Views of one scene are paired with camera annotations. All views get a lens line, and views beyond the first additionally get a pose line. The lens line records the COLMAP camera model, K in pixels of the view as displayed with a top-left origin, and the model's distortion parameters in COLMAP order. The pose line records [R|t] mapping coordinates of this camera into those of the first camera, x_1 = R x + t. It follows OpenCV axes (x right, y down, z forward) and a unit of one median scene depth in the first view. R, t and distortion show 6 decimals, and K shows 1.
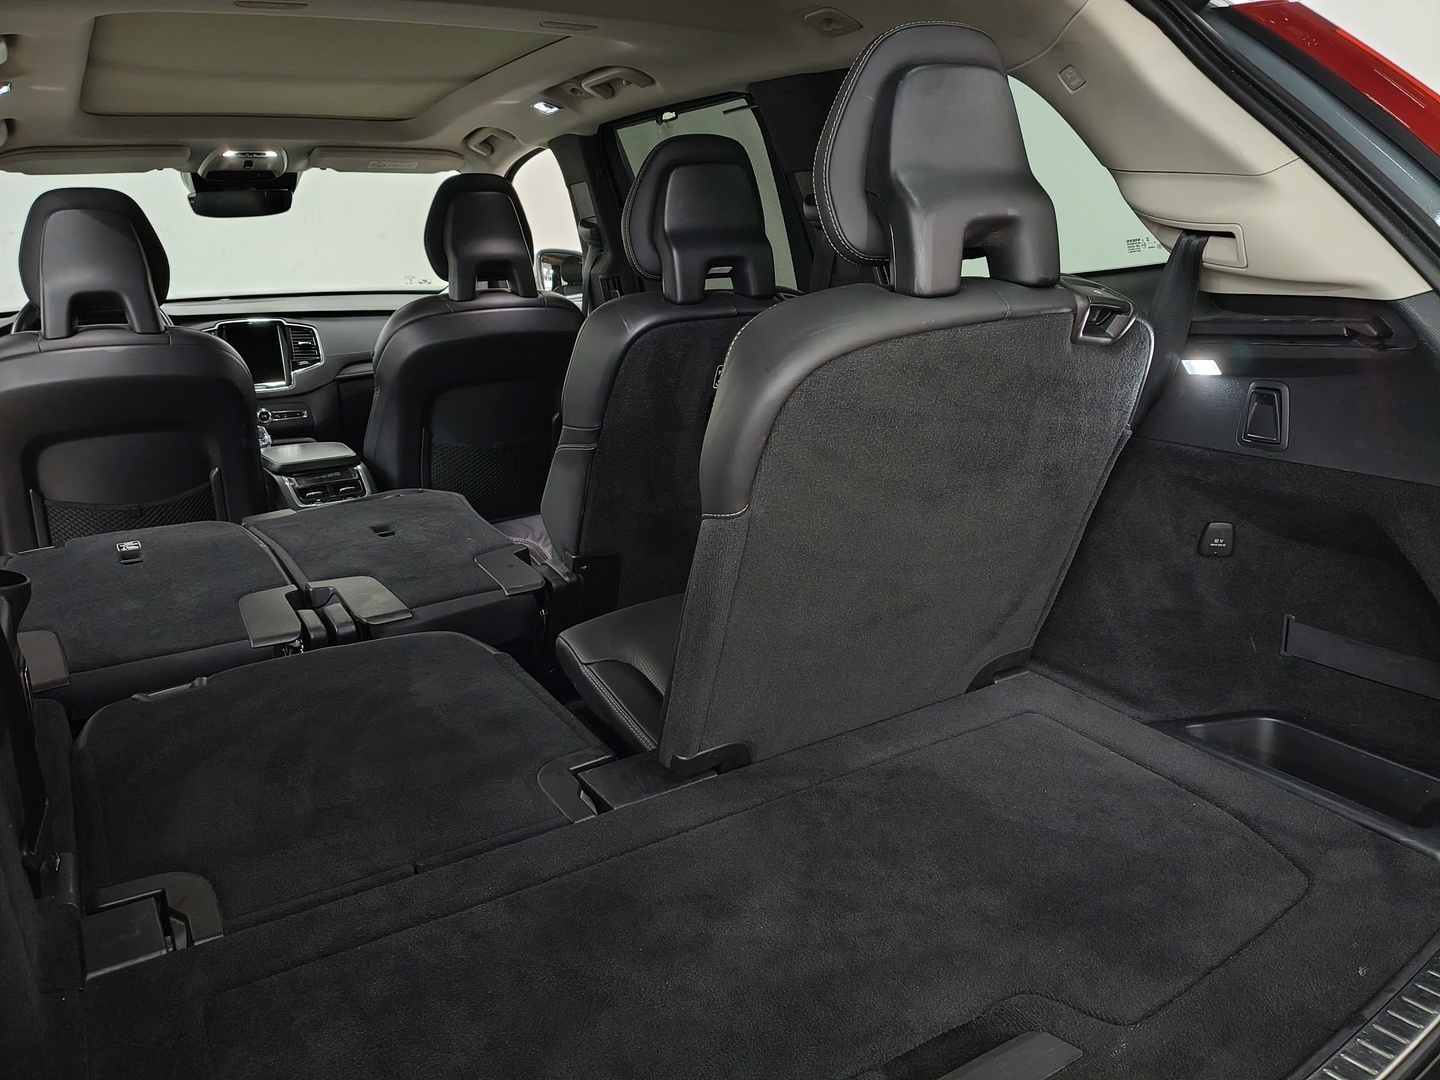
lens RADIAL K [[1089.0, 0, 718.5], [0, 1089.0, 511.6], [0, 0, 1]] dist [0.001913, 0.001885]
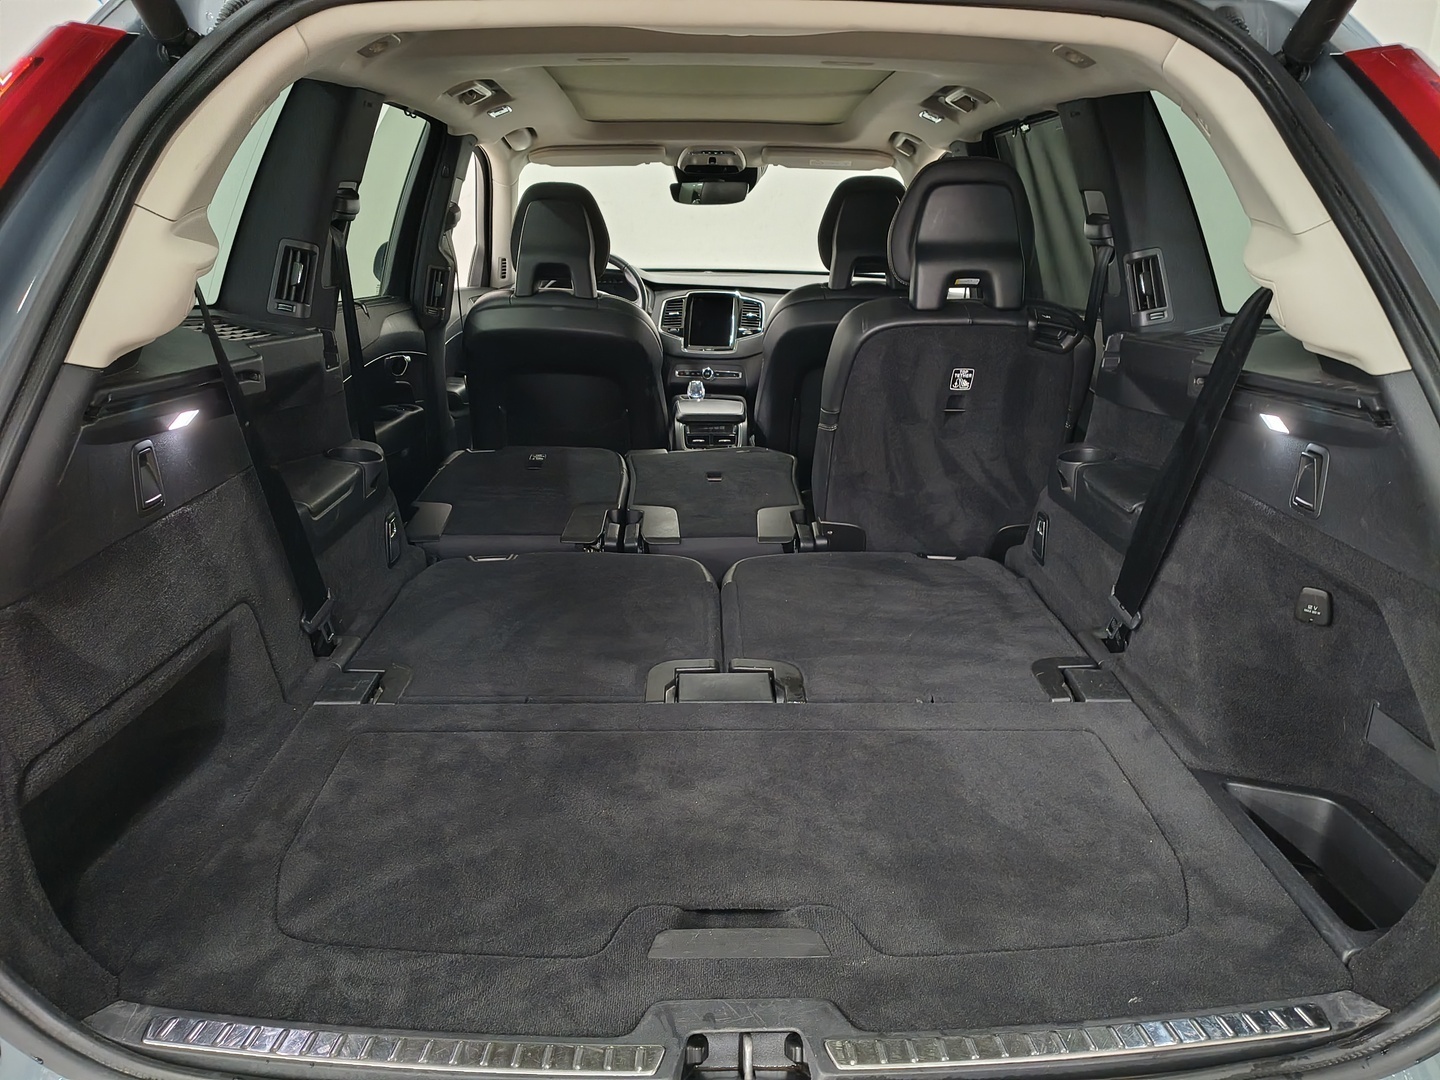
lens RADIAL K [[1085.4, 0, 717.1], [0, 1085.4, 540.2], [0, 0, 1]] dist [-0.005599, -0.005790]
pose [[0.865244, 0.184463, -0.466182, 0.251512], [-0.163684, 0.982836, 0.085097, -0.015428], [0.473878, 0.002677, 0.880587, -0.051293]]
